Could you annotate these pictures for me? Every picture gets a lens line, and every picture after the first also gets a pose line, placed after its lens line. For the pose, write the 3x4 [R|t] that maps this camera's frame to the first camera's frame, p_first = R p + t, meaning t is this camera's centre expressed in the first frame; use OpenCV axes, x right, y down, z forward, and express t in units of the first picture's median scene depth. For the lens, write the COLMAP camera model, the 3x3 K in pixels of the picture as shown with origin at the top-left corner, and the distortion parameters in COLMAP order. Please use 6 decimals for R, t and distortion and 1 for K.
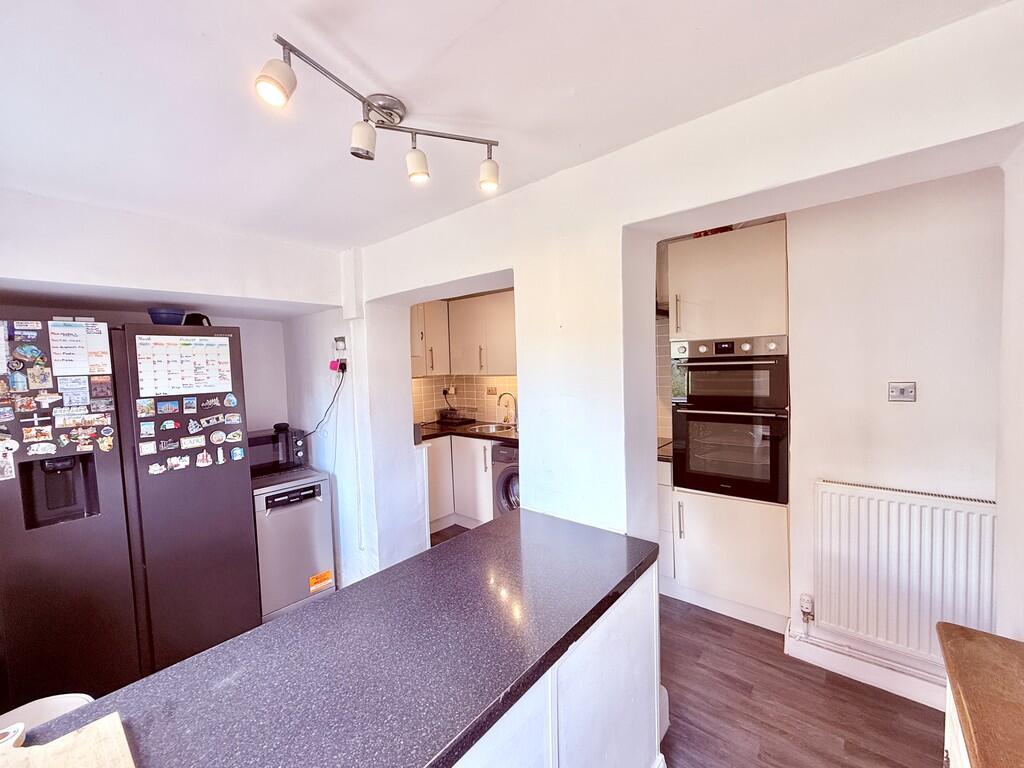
lens RADIAL K [[414.7, 0, 510.2], [0, 414.7, 388.3], [0, 0, 1]] dist [-0.001237, -0.000306]
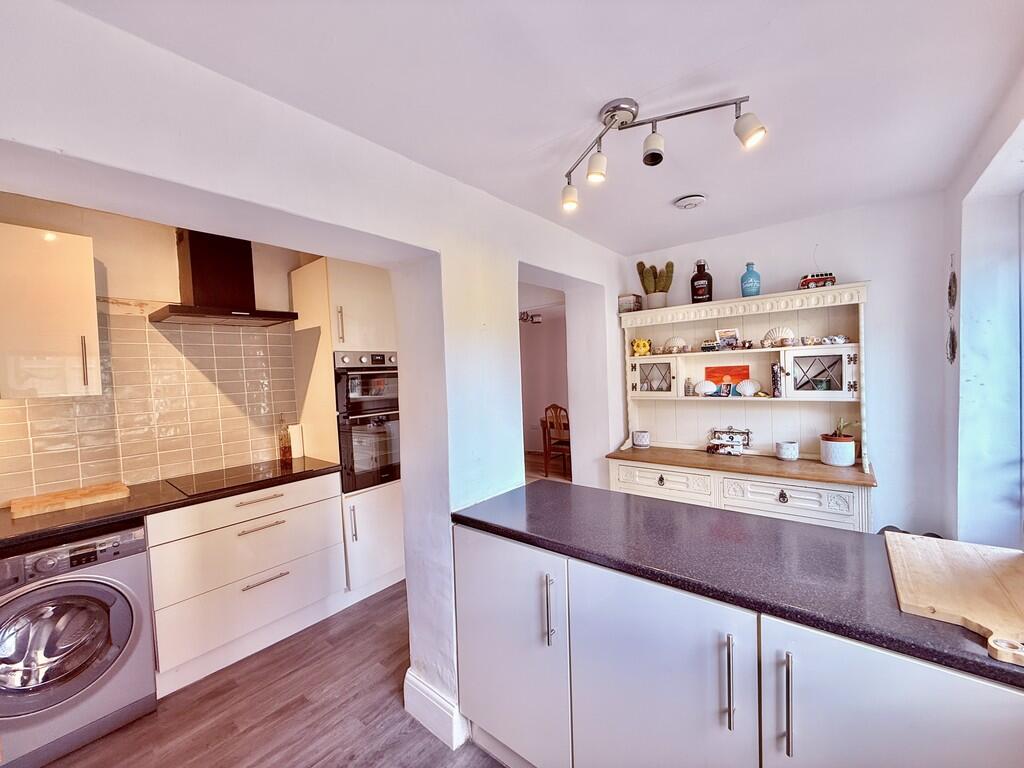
lens RADIAL K [[414.7, 0, 508.6], [0, 414.7, 379.1], [0, 0, 1]] dist [-0.001237, -0.000306]
pose [[-0.004134, -0.003176, 0.999986, -0.457307], [0.092988, 0.995661, 0.003547, -0.009215], [-0.995659, 0.093001, -0.003820, 0.462191]]
